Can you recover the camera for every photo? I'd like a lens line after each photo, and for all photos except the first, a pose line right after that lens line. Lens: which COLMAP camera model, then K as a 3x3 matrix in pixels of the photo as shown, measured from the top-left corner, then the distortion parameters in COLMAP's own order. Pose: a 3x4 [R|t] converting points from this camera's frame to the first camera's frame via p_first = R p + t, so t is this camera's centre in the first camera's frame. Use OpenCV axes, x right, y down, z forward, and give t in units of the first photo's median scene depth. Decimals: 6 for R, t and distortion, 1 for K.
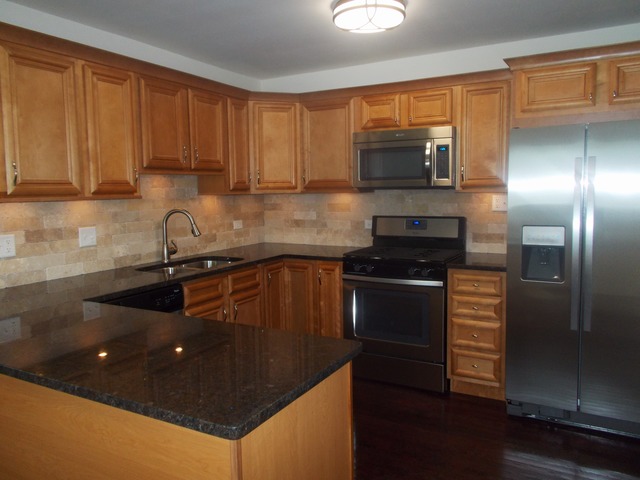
lens RADIAL K [[501.0, 0, 322.0], [0, 501.0, 238.1], [0, 0, 1]] dist [0.027970, -0.033302]
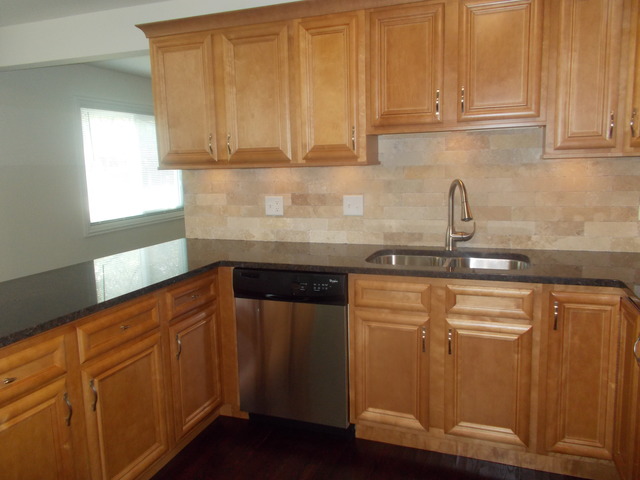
lens RADIAL K [[501.0, 0, 315.5], [0, 501.0, 238.8], [0, 0, 1]] dist [0.027970, -0.033302]
pose [[0.145458, 0.155229, -0.977111, 0.402347], [-0.073813, 0.986565, 0.145743, -0.064697], [0.986607, 0.050924, 0.154962, 0.701900]]
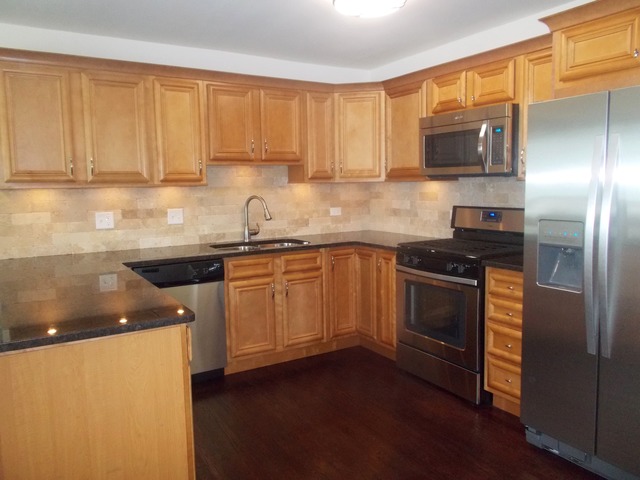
lens RADIAL K [[501.0, 0, 320.3], [0, 501.0, 237.6], [0, 0, 1]] dist [0.027970, -0.033302]
pose [[0.869706, 0.053478, -0.490664, 0.410606], [-0.044054, 0.998556, 0.030749, -0.004008], [0.491600, -0.005127, 0.870806, 0.081793]]
